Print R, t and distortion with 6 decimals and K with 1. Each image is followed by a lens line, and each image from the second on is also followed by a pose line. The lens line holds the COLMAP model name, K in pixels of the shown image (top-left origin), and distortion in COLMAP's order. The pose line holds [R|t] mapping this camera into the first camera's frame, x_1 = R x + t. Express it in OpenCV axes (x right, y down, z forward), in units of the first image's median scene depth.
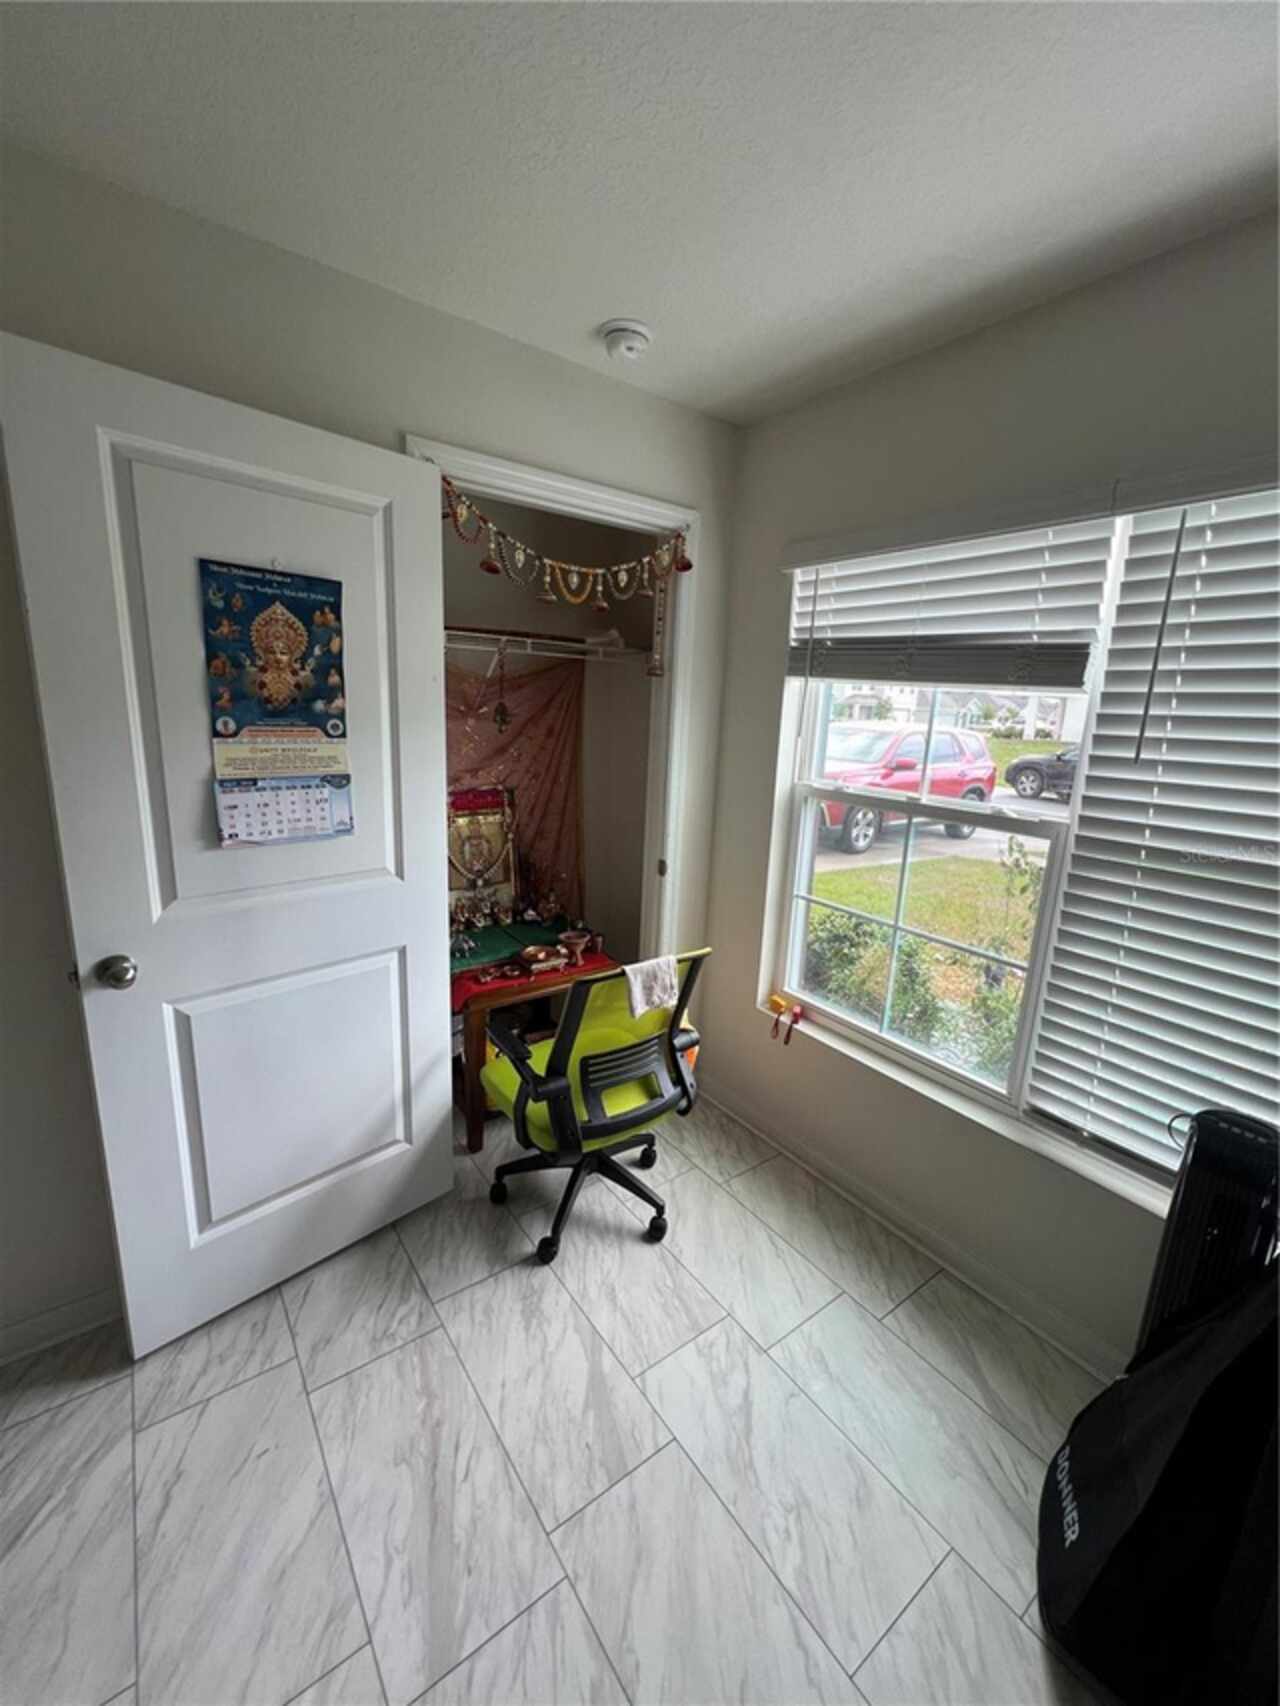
lens RADIAL K [[683.4, 0, 646.5], [0, 683.4, 851.5], [0, 0, 1]] dist [-0.001713, 0.000314]
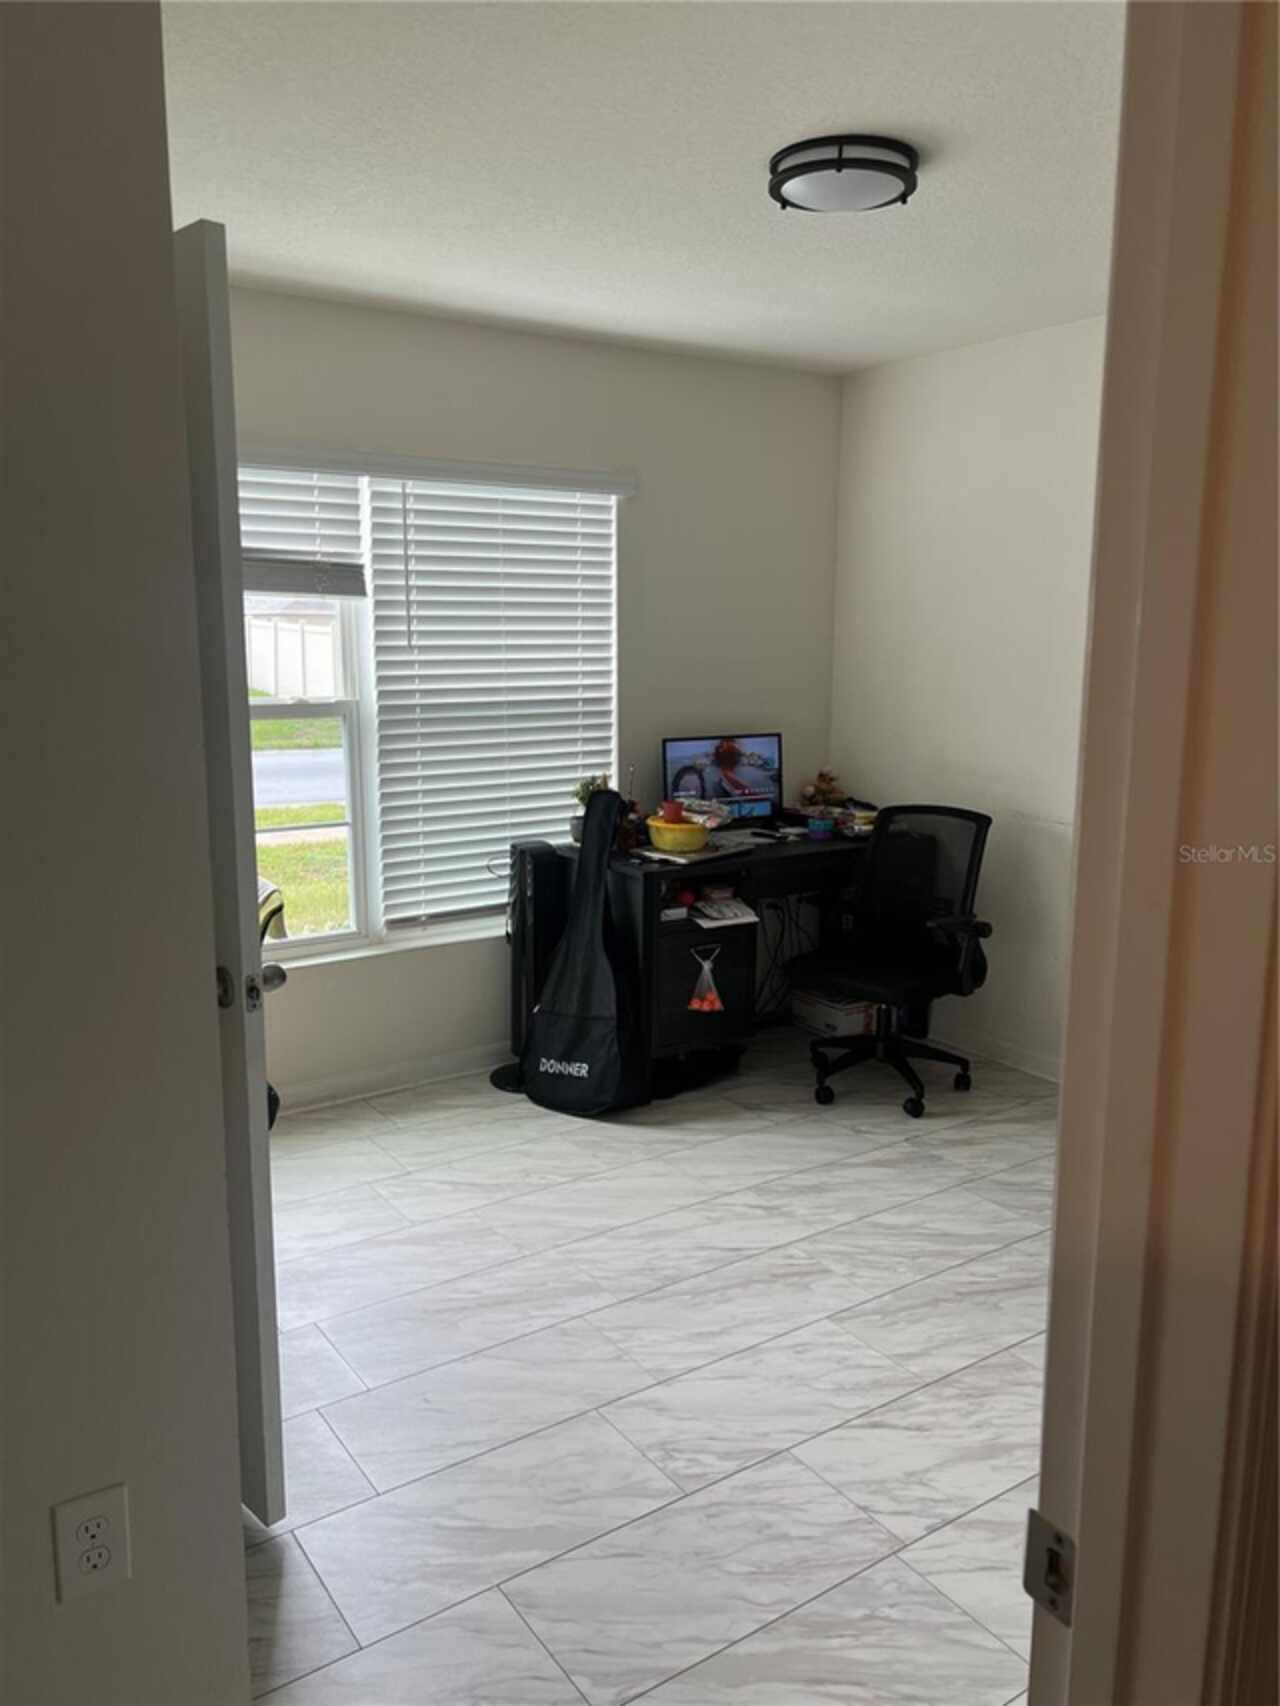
lens RADIAL K [[1279.4, 0, 646.9], [0, 1279.4, 856.3], [0, 0, 1]] dist [0.026392, -0.007458]
pose [[0.029173, -0.215493, 0.976070, -2.021172], [0.208322, 0.956354, 0.204913, -0.157370], [-0.977625, 0.197359, 0.072792, 0.380106]]
